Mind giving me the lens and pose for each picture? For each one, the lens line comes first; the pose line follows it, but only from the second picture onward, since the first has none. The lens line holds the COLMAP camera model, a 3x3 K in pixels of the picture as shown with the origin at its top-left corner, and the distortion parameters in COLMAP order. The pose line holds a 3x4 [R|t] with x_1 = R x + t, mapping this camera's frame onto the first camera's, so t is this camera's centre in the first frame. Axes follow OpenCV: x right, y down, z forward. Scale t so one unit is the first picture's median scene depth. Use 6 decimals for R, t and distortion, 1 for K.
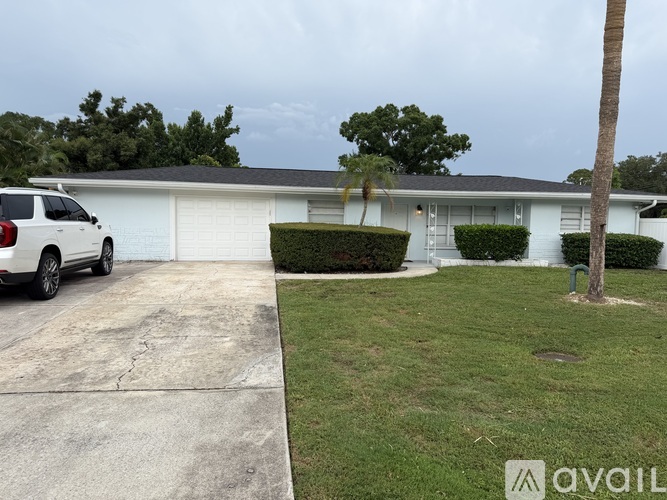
lens RADIAL K [[471.1, 0, 331.1], [0, 471.1, 253.4], [0, 0, 1]] dist [0.055328, -0.067230]
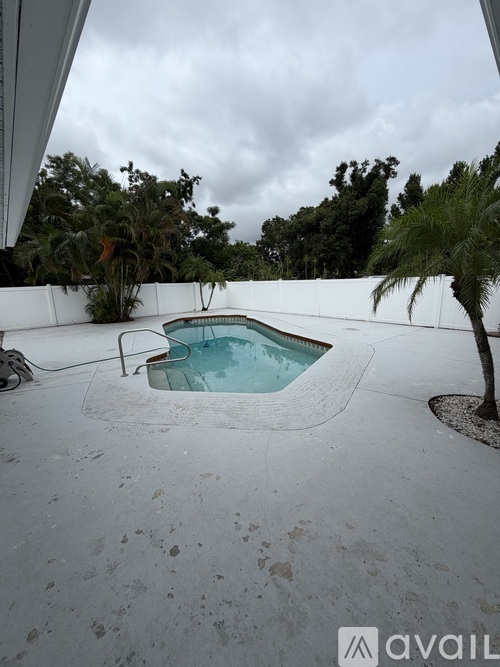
lens RADIAL K [[268.7, 0, 249.2], [0, 268.7, 333.4], [0, 0, 1]] dist [-0.003433, 0.001212]
pose [[0.578112, 0.130169, -0.805508, -0.222039], [-0.019274, 0.989096, 0.146003, -0.119195], [0.815730, -0.068881, 0.574317, 1.495718]]
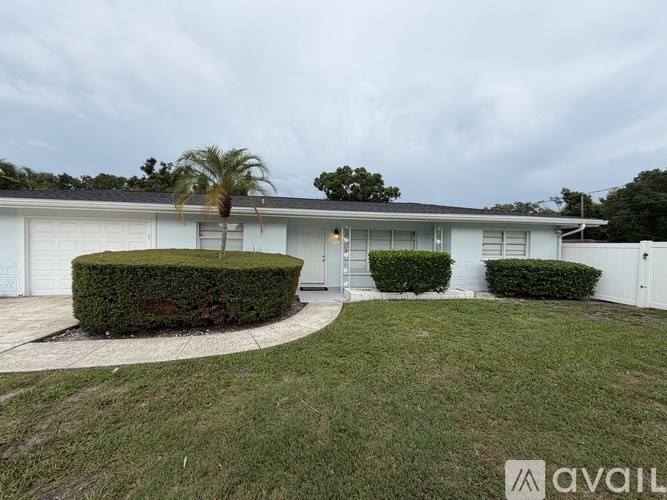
lens RADIAL K [[268.7, 0, 331.3], [0, 268.7, 248.9], [0, 0, 1]] dist [-0.003433, 0.001212]
pose [[0.999791, -0.001829, 0.020374, 0.190334], [0.002778, 0.998909, -0.046626, -0.042823], [-0.020267, 0.046673, 0.998705, 0.526123]]
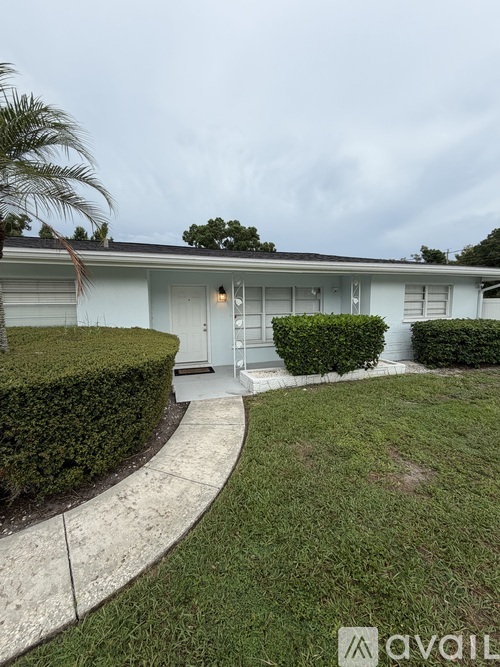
lens RADIAL K [[268.7, 0, 250.8], [0, 268.7, 328.8], [0, 0, 1]] dist [-0.003433, 0.001212]
pose [[0.980739, -0.046988, 0.189589, 0.173809], [0.041275, 0.998570, 0.033972, -0.060310], [-0.190914, -0.025492, 0.981276, 0.690714]]
